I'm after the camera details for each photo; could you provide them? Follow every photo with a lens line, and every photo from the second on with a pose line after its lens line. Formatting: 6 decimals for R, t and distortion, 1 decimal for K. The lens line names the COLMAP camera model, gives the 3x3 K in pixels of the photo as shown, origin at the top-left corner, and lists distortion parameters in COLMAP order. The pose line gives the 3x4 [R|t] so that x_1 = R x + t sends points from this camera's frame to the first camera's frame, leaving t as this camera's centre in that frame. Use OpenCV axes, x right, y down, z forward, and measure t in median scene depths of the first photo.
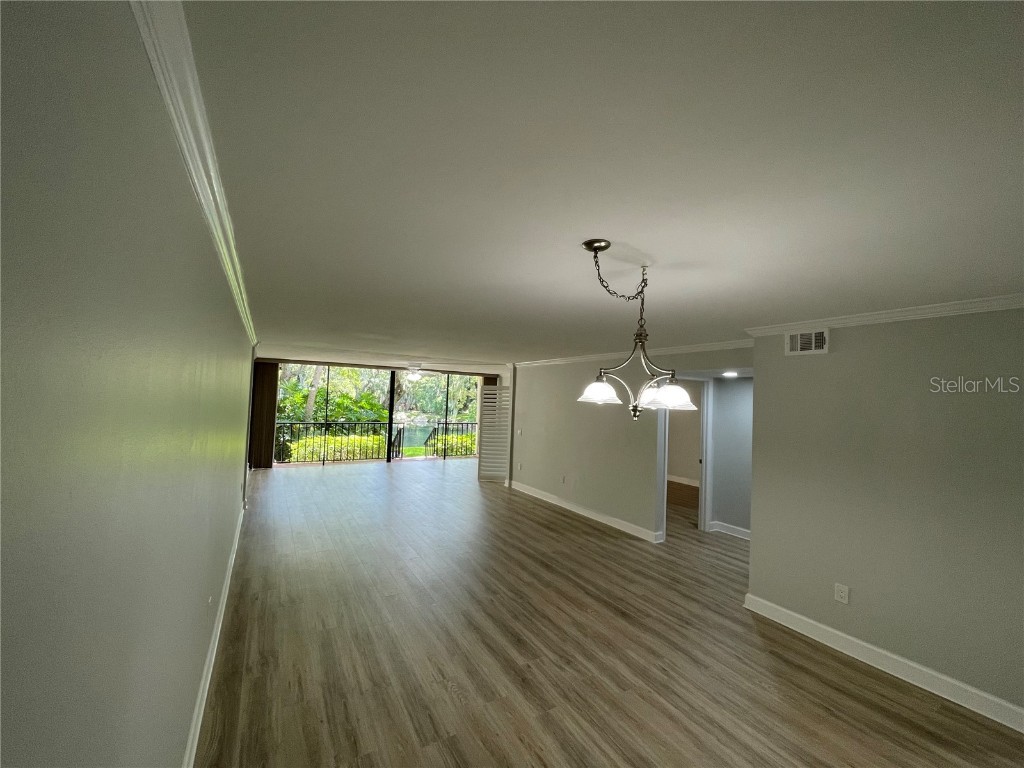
lens RADIAL K [[412.3, 0, 510.0], [0, 412.3, 379.3], [0, 0, 1]] dist [-0.001225, -0.000171]
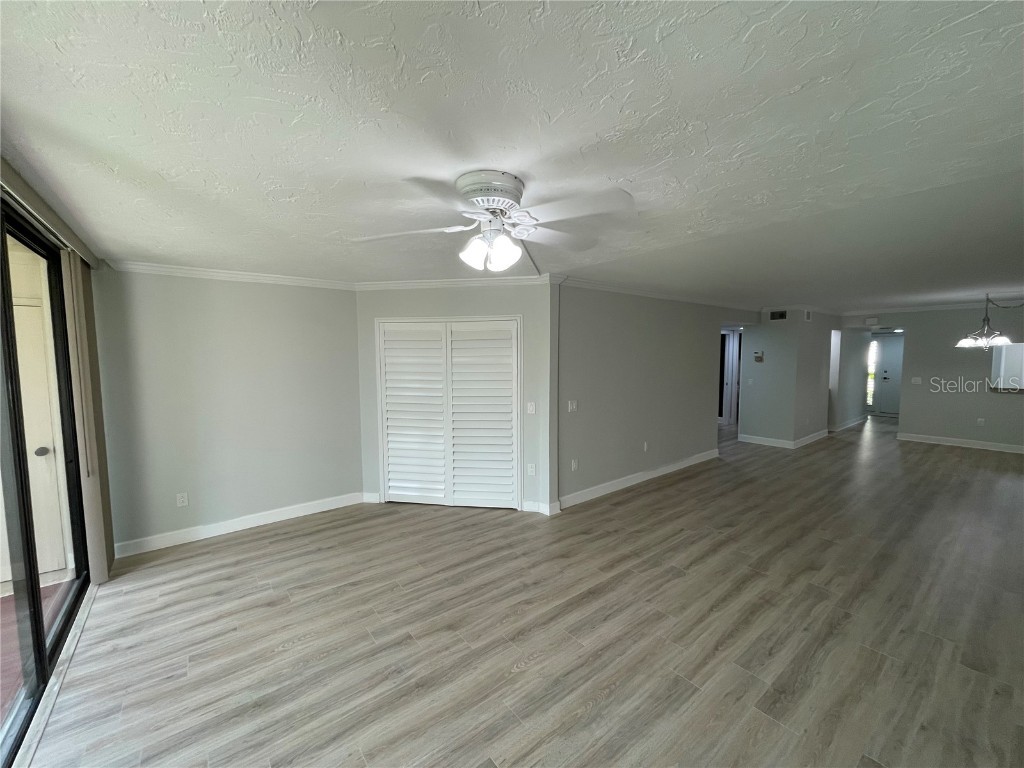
lens RADIAL K [[412.3, 0, 510.0], [0, 412.3, 379.3], [0, 0, 1]] dist [-0.001225, -0.000171]
pose [[-0.125113, -0.098924, 0.987198, -1.094502], [-0.047662, 0.994467, 0.093612, 0.088515], [-0.990997, -0.035339, -0.129136, 2.428431]]
